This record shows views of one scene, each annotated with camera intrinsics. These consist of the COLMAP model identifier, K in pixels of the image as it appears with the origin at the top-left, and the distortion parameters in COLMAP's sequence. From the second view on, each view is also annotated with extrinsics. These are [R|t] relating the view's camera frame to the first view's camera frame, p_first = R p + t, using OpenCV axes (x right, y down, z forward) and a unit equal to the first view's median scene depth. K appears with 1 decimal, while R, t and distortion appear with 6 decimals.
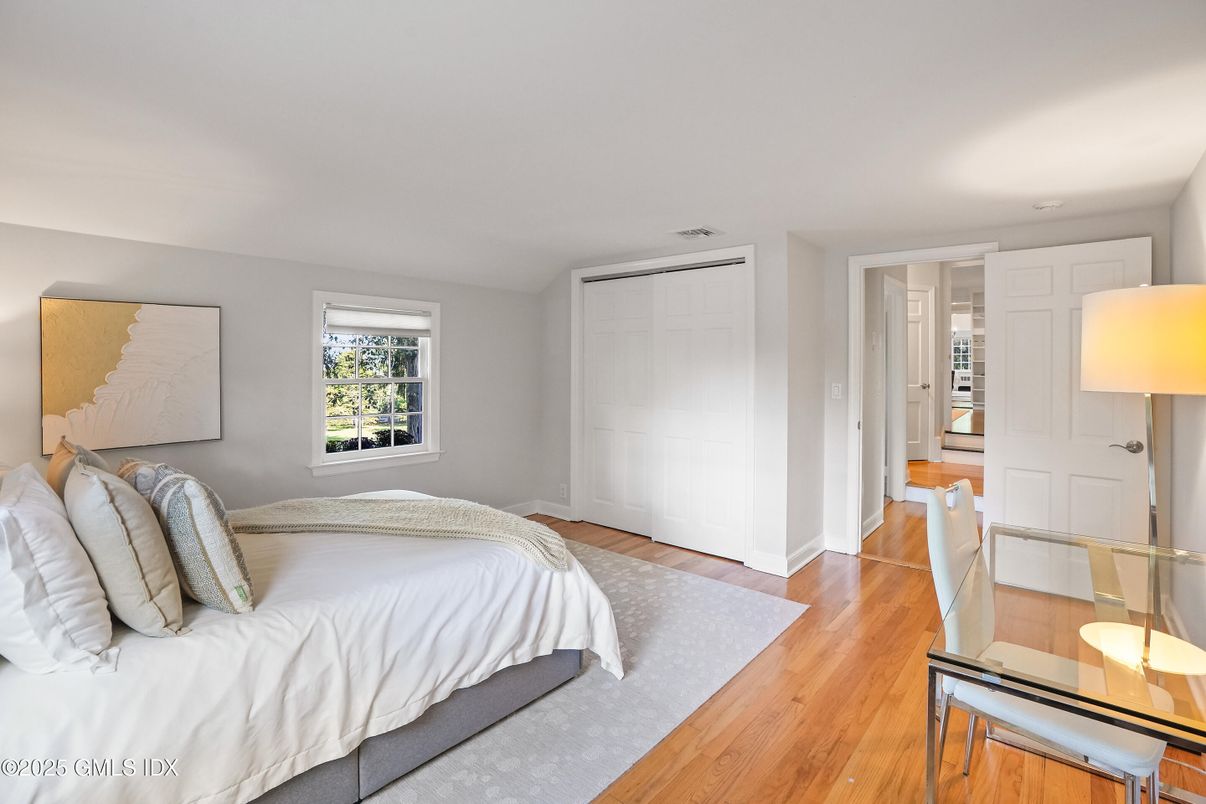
lens RADIAL K [[562.5, 0, 598.9], [0, 562.5, 386.7], [0, 0, 1]] dist [-0.076212, 0.032923]
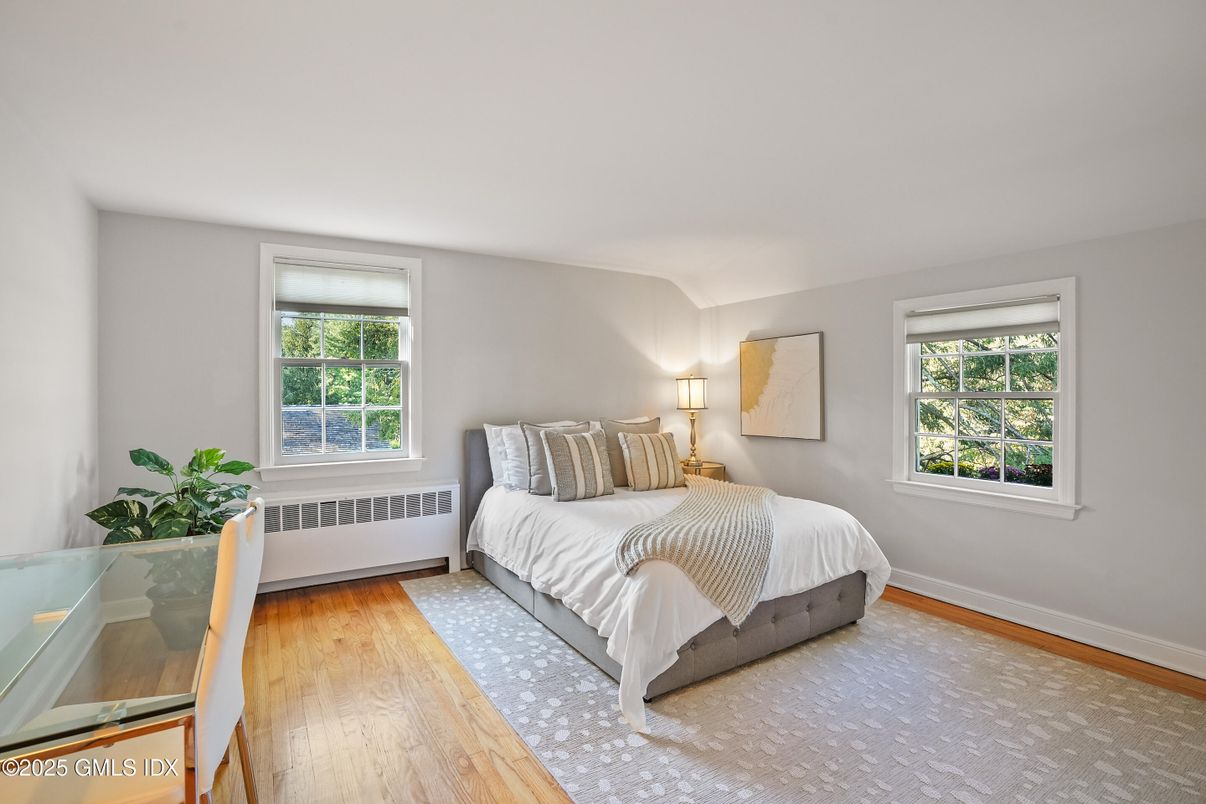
lens RADIAL K [[566.6, 0, 604.0], [0, 566.6, 397.6], [0, 0, 1]] dist [-0.061489, 0.022168]
pose [[-0.295263, 0.006531, -0.955394, 0.778064], [-0.027644, 0.999500, 0.015376, -0.005955], [0.955016, 0.030951, -0.294935, 1.057933]]
